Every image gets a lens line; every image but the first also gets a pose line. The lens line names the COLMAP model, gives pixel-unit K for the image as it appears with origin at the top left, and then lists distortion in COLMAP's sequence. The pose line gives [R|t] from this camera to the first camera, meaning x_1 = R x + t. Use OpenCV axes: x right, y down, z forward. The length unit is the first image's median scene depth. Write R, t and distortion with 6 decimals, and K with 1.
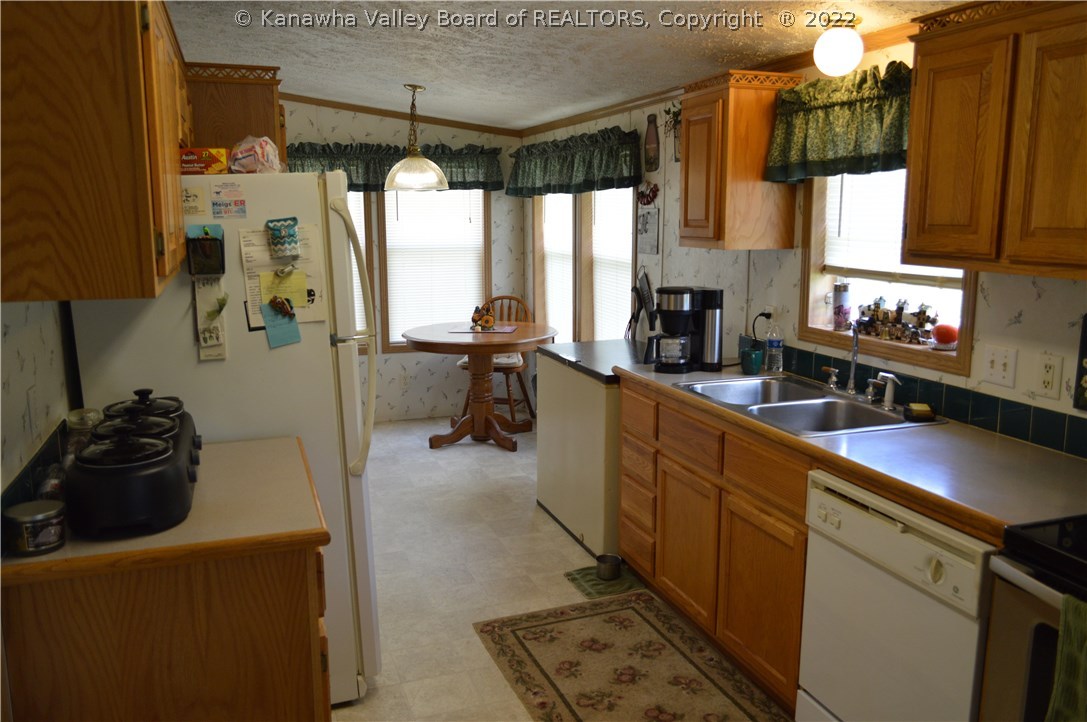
lens RADIAL K [[860.0, 0, 543.4], [0, 860.0, 360.0], [0, 0, 1]] dist [-0.004981, -0.003477]
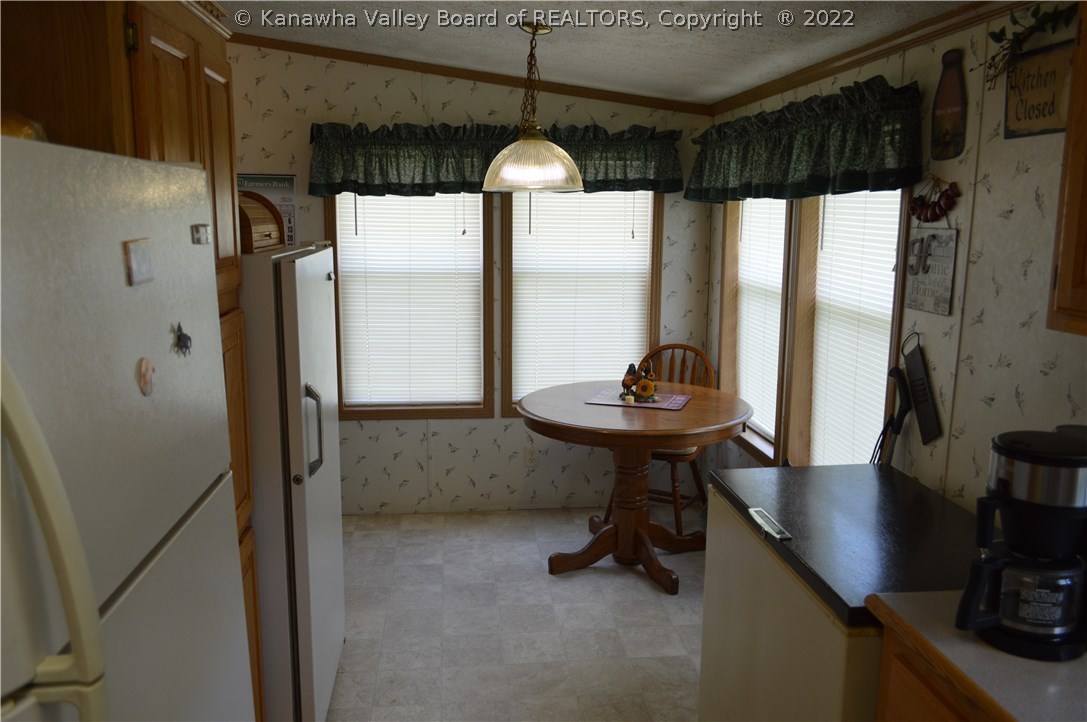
lens RADIAL K [[860.0, 0, 543.9], [0, 860.0, 358.1], [0, 0, 1]] dist [-0.004981, -0.003477]
pose [[0.972940, 0.048570, -0.225894, 0.008849], [-0.049165, 0.998786, 0.002992, -0.071370], [0.225765, 0.008195, 0.974147, 0.354861]]
